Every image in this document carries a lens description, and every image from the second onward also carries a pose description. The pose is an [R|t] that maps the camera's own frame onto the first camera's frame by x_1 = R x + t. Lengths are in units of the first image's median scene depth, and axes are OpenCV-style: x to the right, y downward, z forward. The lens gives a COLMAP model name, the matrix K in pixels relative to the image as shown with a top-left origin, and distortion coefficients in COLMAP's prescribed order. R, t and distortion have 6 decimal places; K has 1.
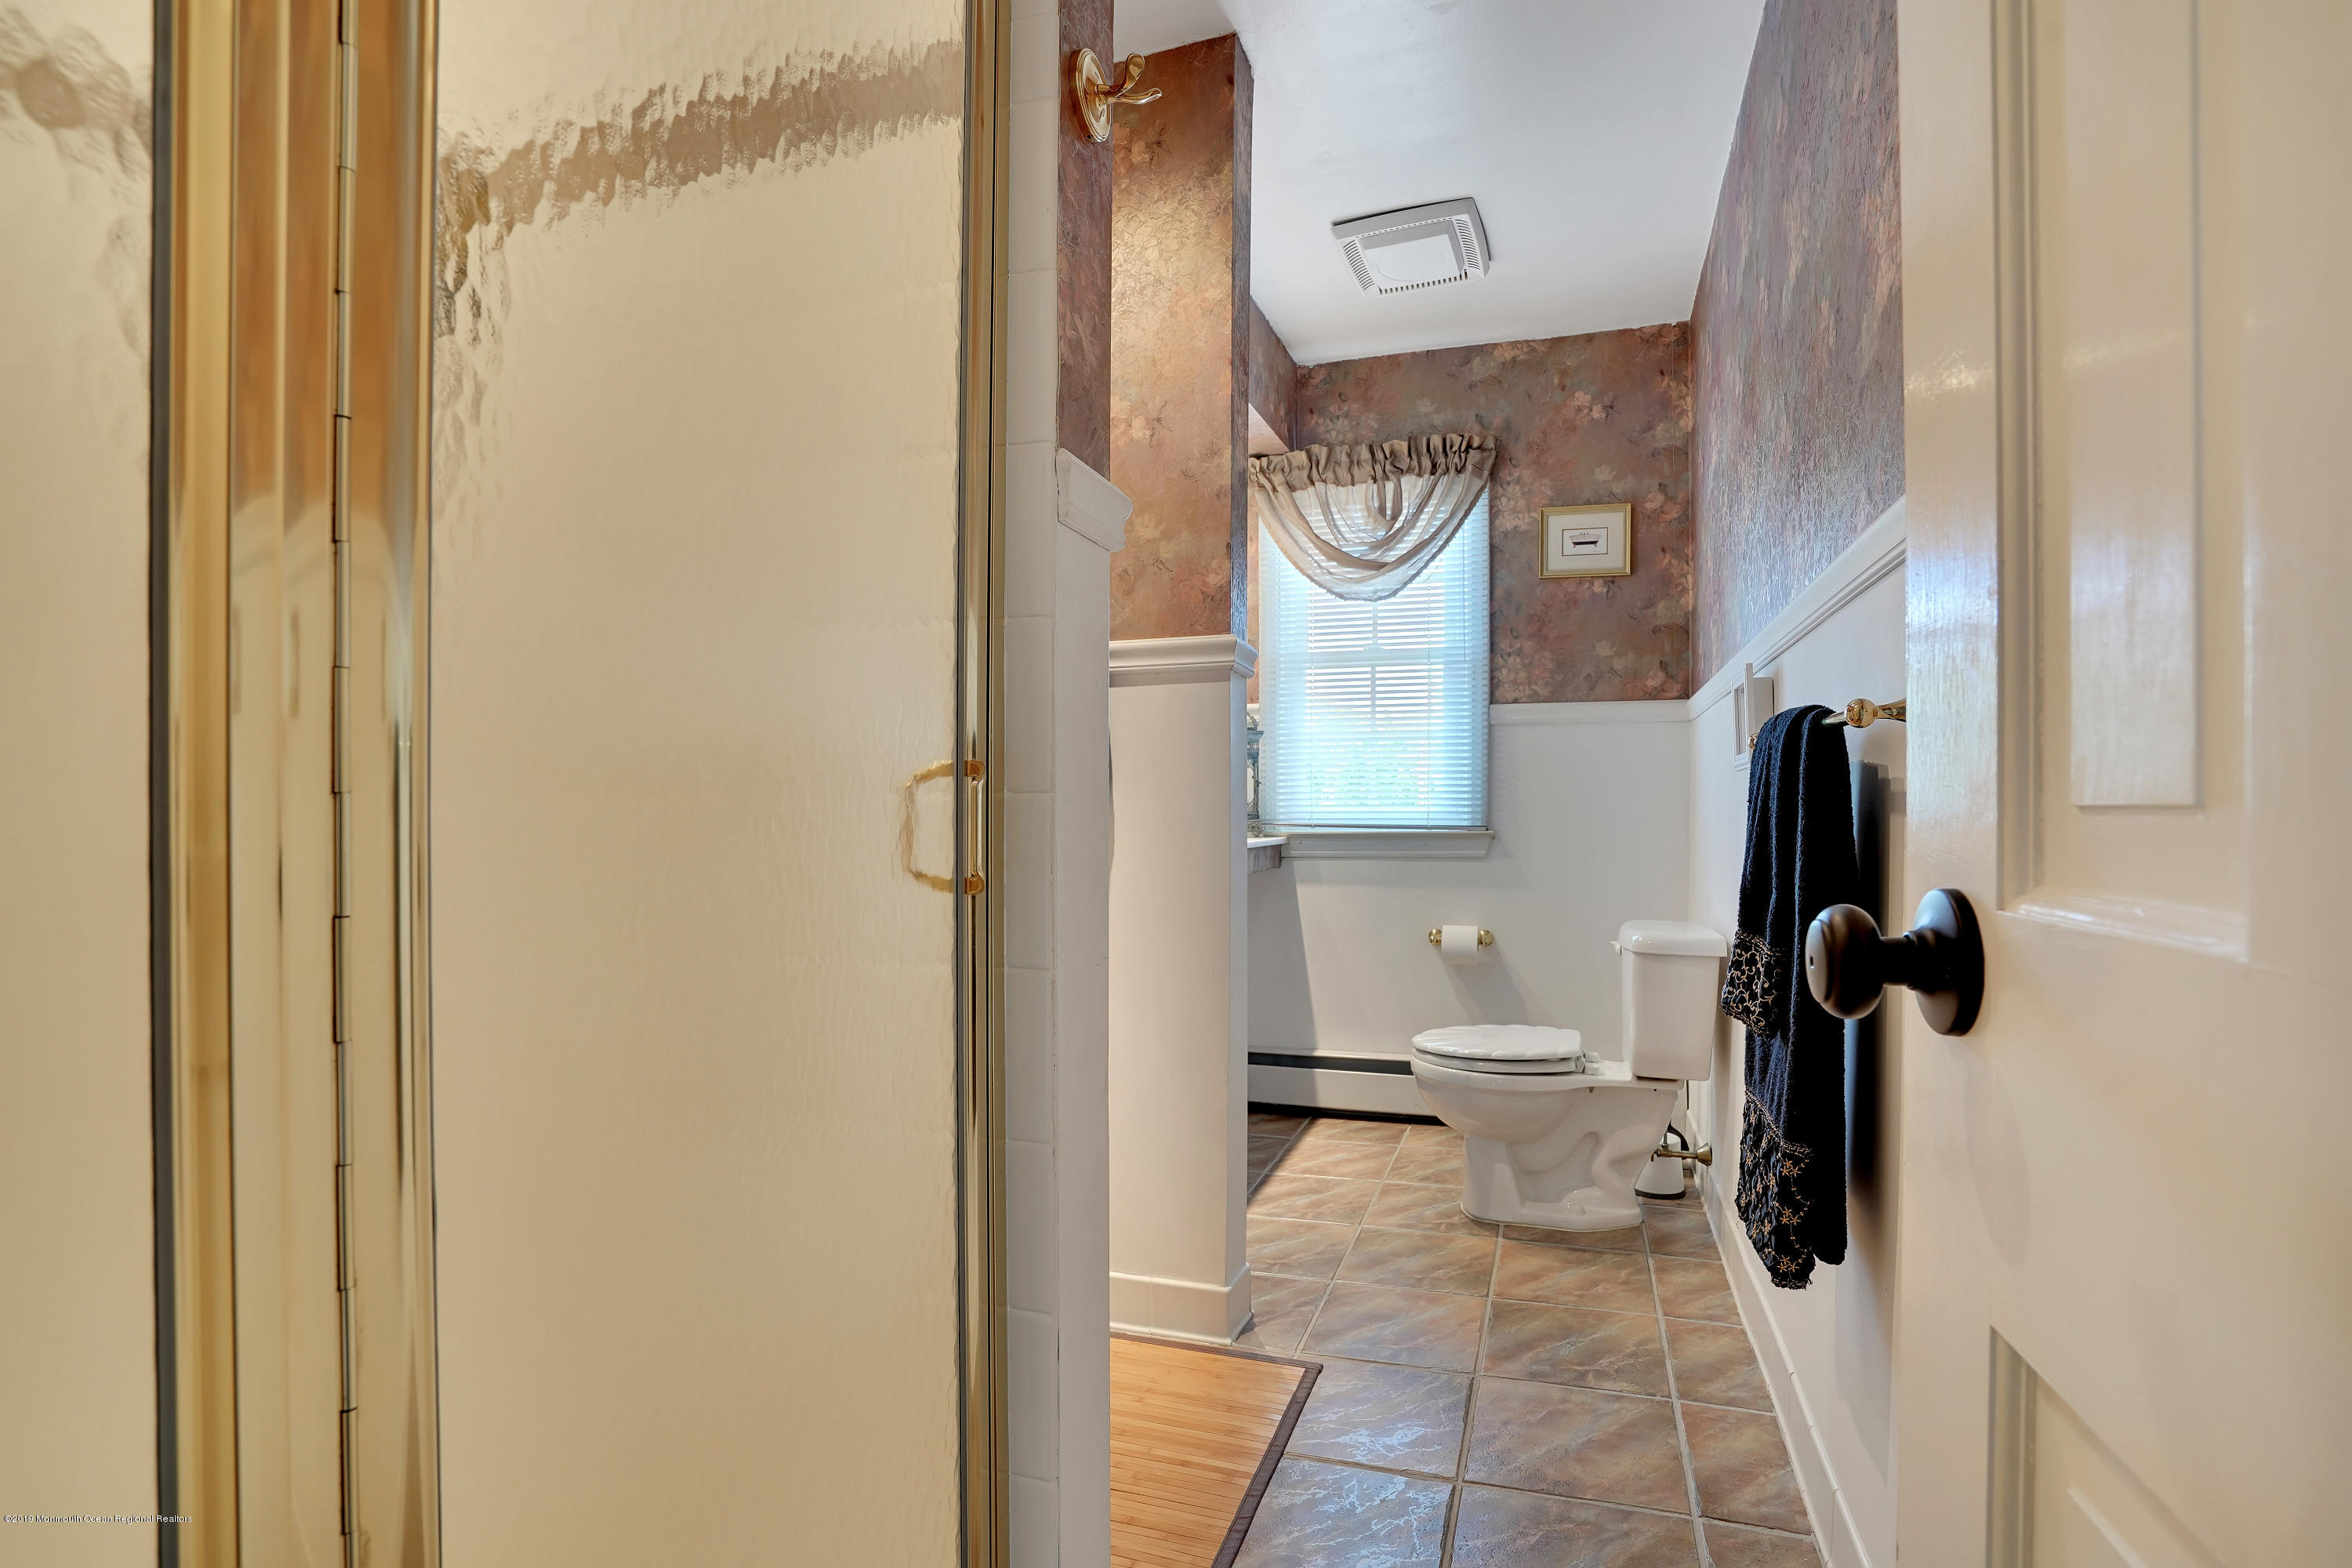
lens RADIAL K [[1113.2, 0, 1183.4], [0, 1113.2, 800.0], [0, 0, 1]] dist [-0.045214, 0.016568]
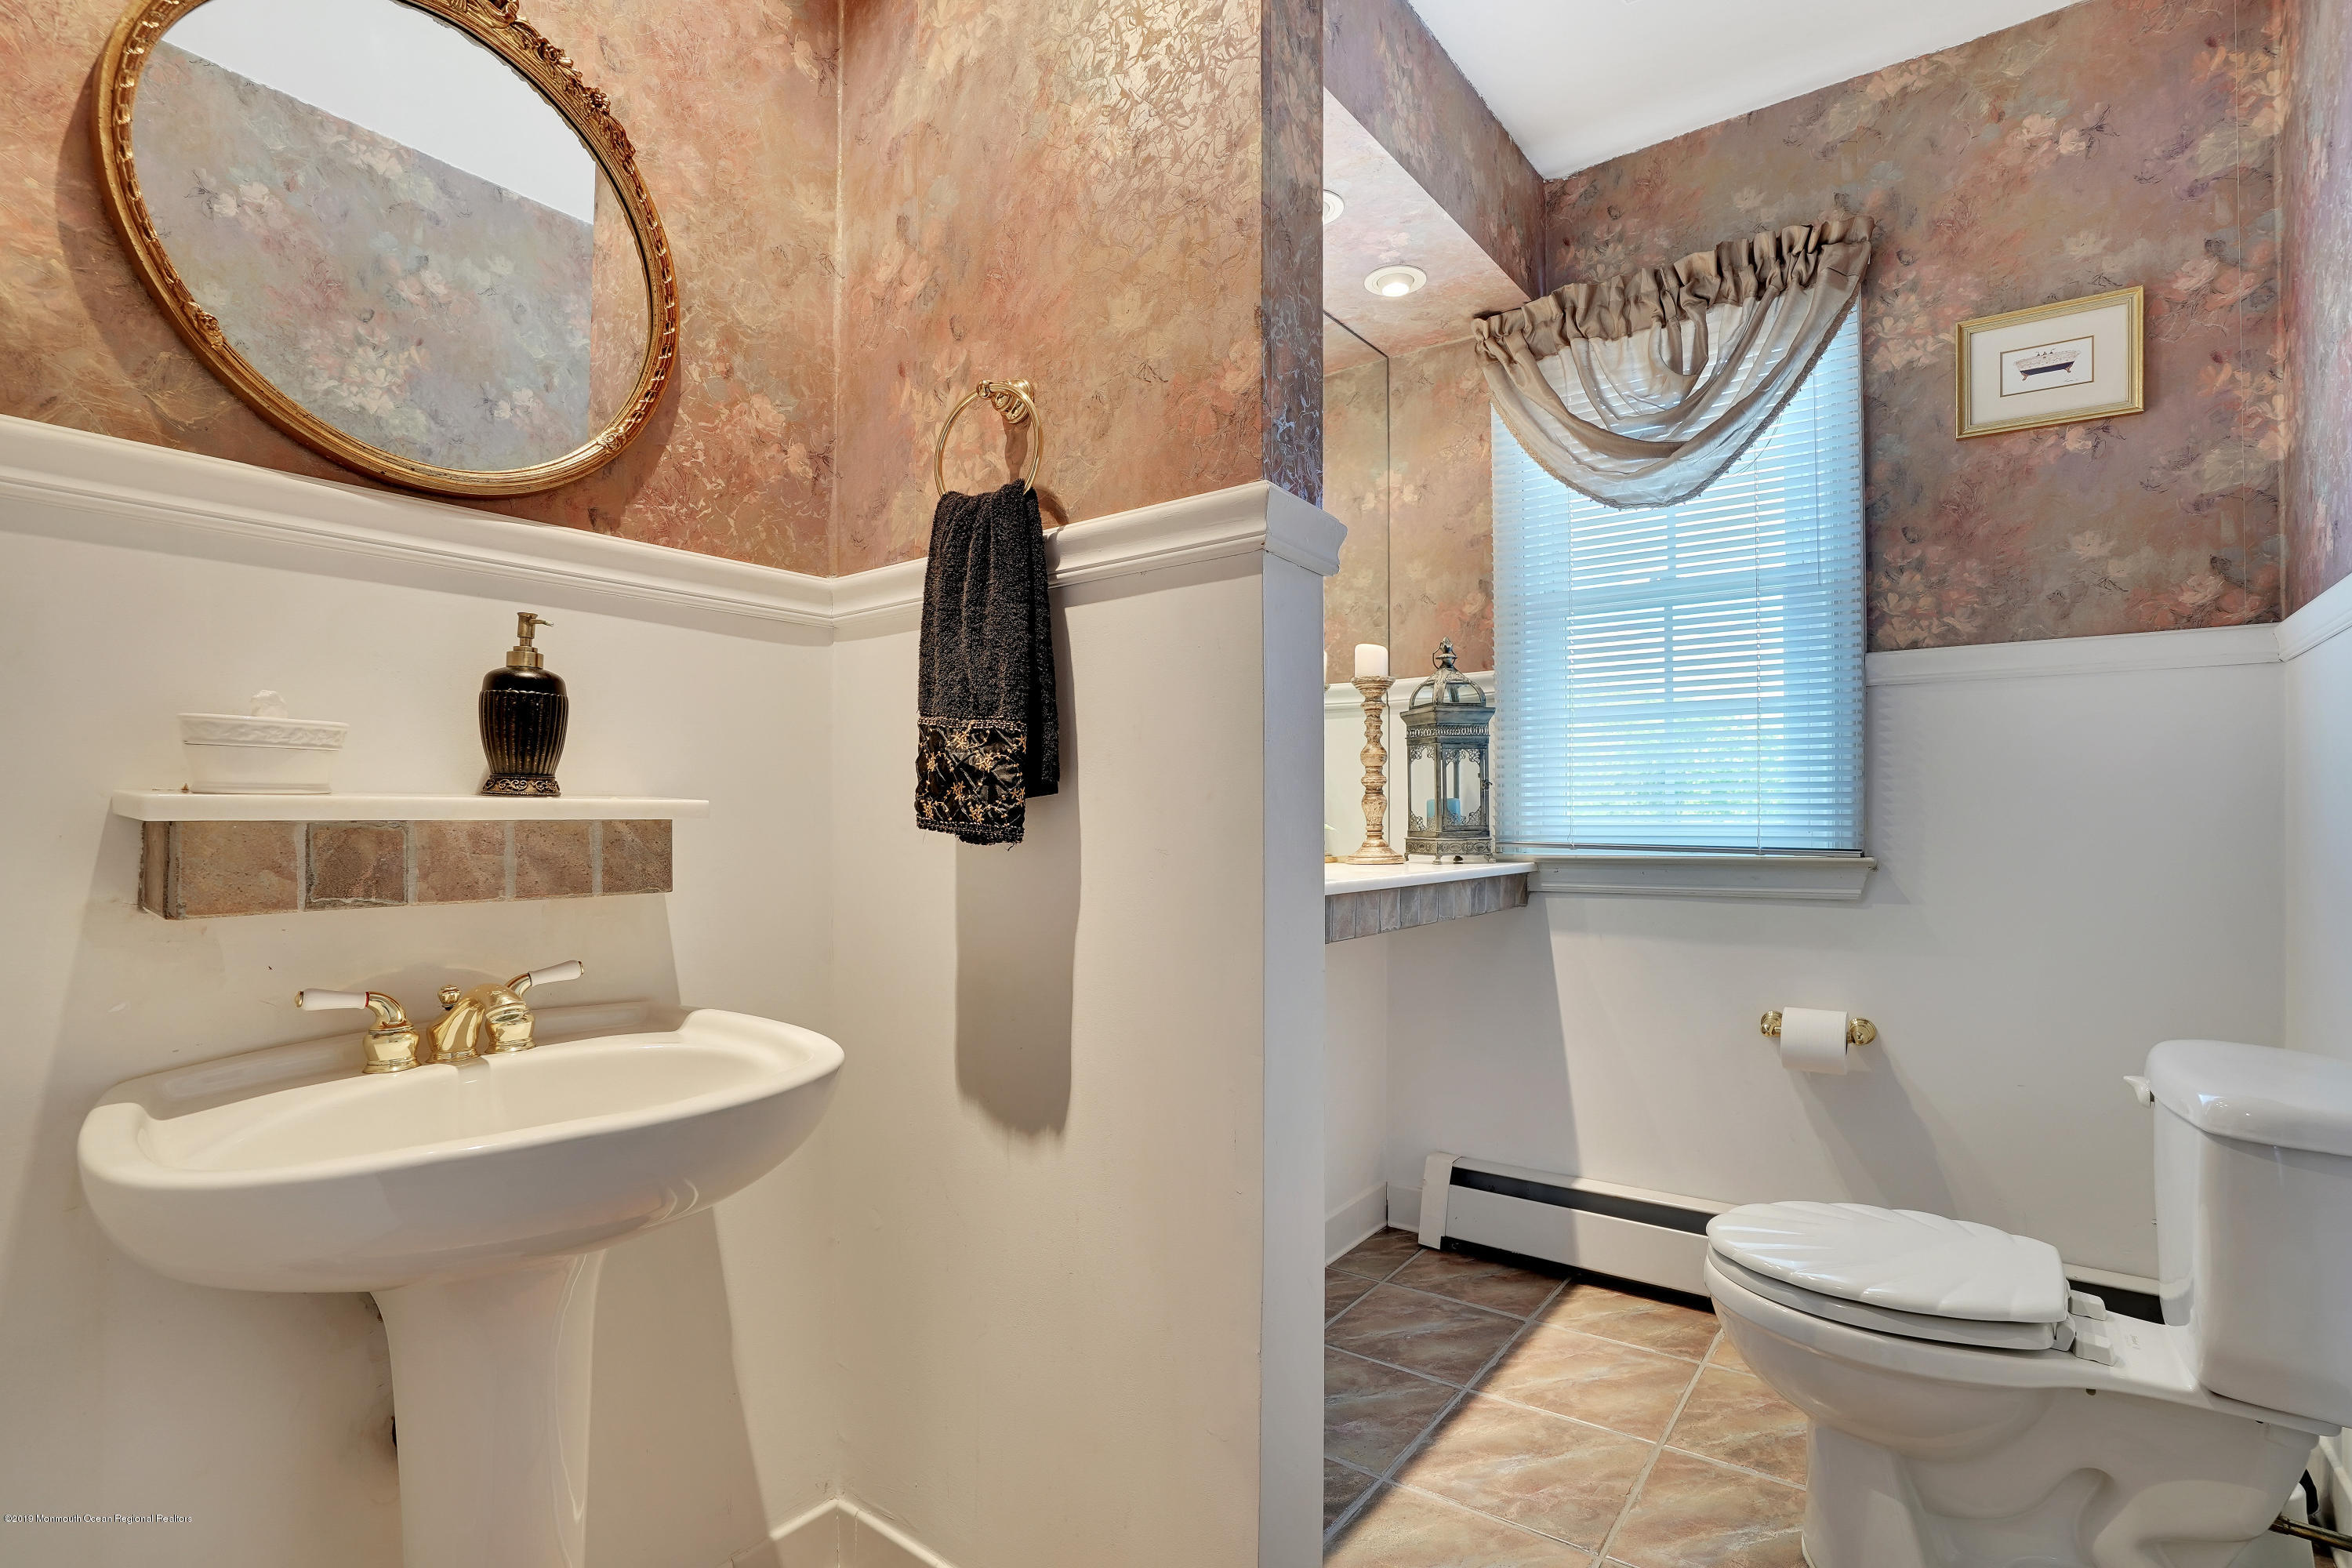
lens RADIAL K [[1113.2, 0, 1150.7], [0, 1113.2, 796.9], [0, 0, 1]] dist [-0.045214, 0.016568]
pose [[0.948615, -0.004763, -0.316396, 0.091076], [0.001330, 0.999938, -0.011065, 0.000412], [0.316429, 0.010076, 0.948563, 0.298031]]
